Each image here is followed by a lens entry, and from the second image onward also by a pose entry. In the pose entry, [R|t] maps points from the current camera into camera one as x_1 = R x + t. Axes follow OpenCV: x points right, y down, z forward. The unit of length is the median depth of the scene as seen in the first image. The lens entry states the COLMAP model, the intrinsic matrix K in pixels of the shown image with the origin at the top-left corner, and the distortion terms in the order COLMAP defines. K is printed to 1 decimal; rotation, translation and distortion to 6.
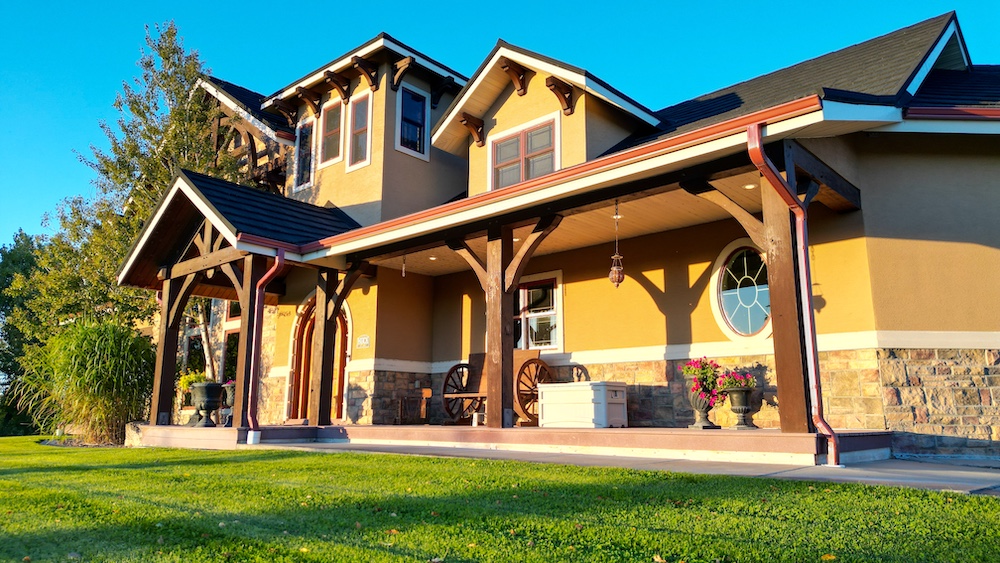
lens RADIAL K [[697.1, 0, 500.0], [0, 697.1, 281.5], [0, 0, 1]] dist [0.093796, -0.098201]
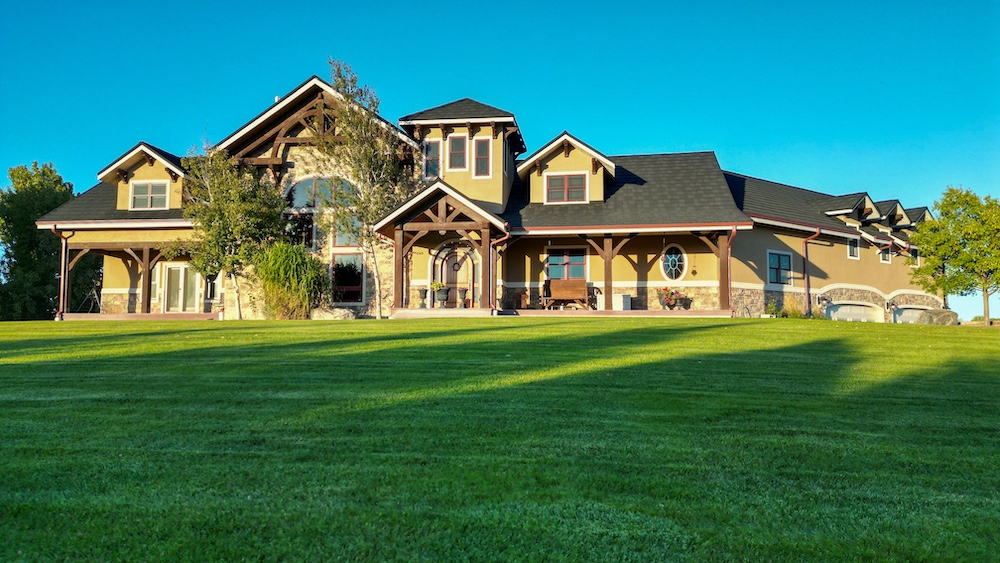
lens RADIAL K [[709.1, 0, 500.0], [0, 709.1, 281.5], [0, 0, 1]] dist [0.151040, -0.238161]
pose [[0.833326, 0.044506, 0.550988, -1.352258], [-0.109674, 0.990250, 0.085885, -0.063079], [-0.541794, -0.131999, 0.830082, -0.735676]]
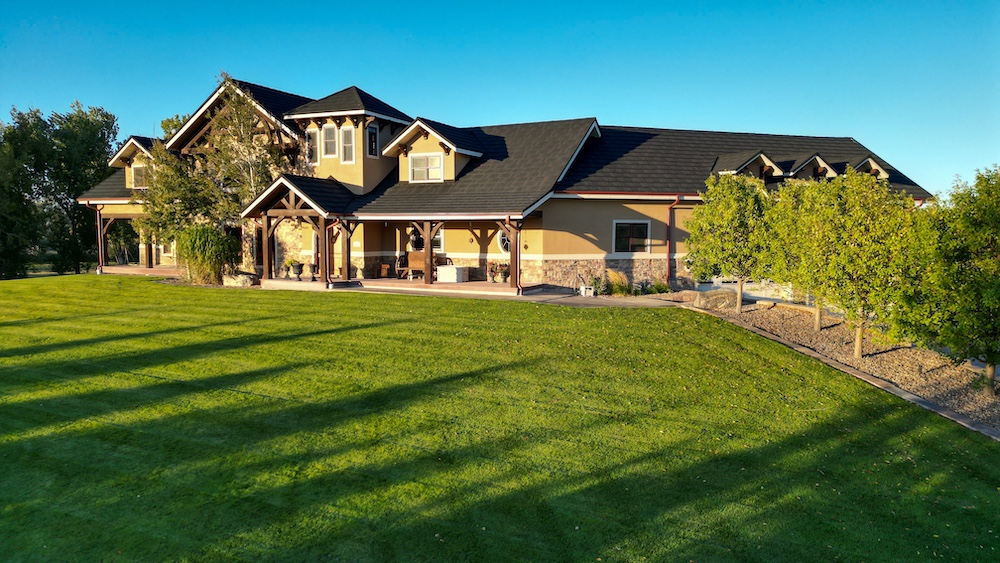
lens RADIAL K [[709.1, 0, 500.0], [0, 709.1, 281.5], [0, 0, 1]] dist [0.151040, -0.238161]
pose [[0.962775, -0.017857, 0.269714, -0.397789], [-0.054489, 0.964511, 0.258361, -0.460333], [-0.264756, -0.263440, 0.927634, -1.454222]]
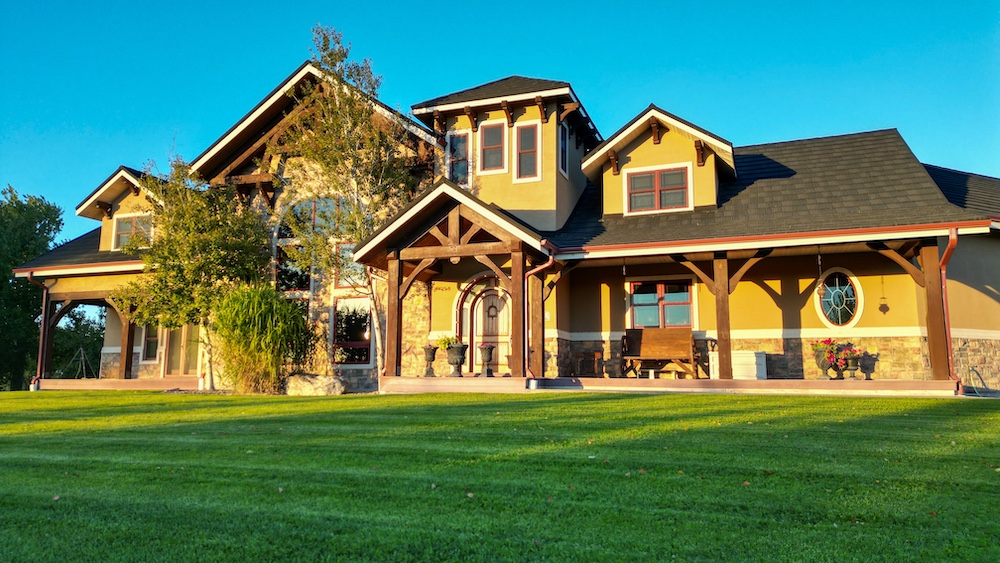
lens RADIAL K [[699.0, 0, 500.0], [0, 699.0, 281.5], [0, 0, 1]] dist [0.128184, -0.170500]
pose [[0.928548, 0.051692, 0.367595, -0.799865], [-0.072482, 0.996444, 0.042969, -0.032790], [-0.364067, -0.066542, 0.928993, -0.218403]]
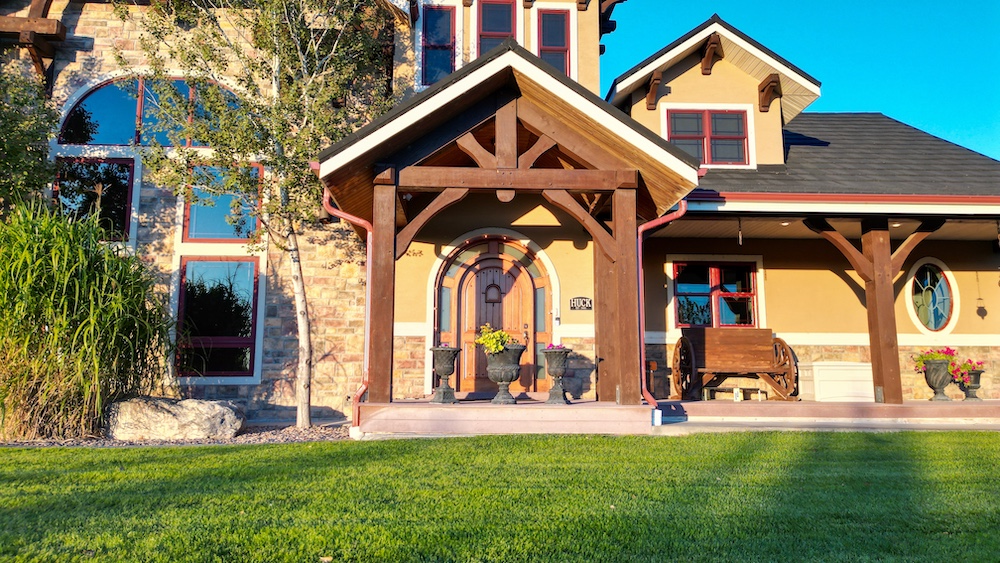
lens RADIAL K [[697.1, 0, 500.0], [0, 697.1, 281.5], [0, 0, 1]] dist [0.093796, -0.098201]
pose [[0.700739, 0.102520, 0.706013, -0.910578], [-0.137320, 0.990498, -0.007535, 0.082433], [-0.700077, -0.091670, 0.708159, 0.485863]]
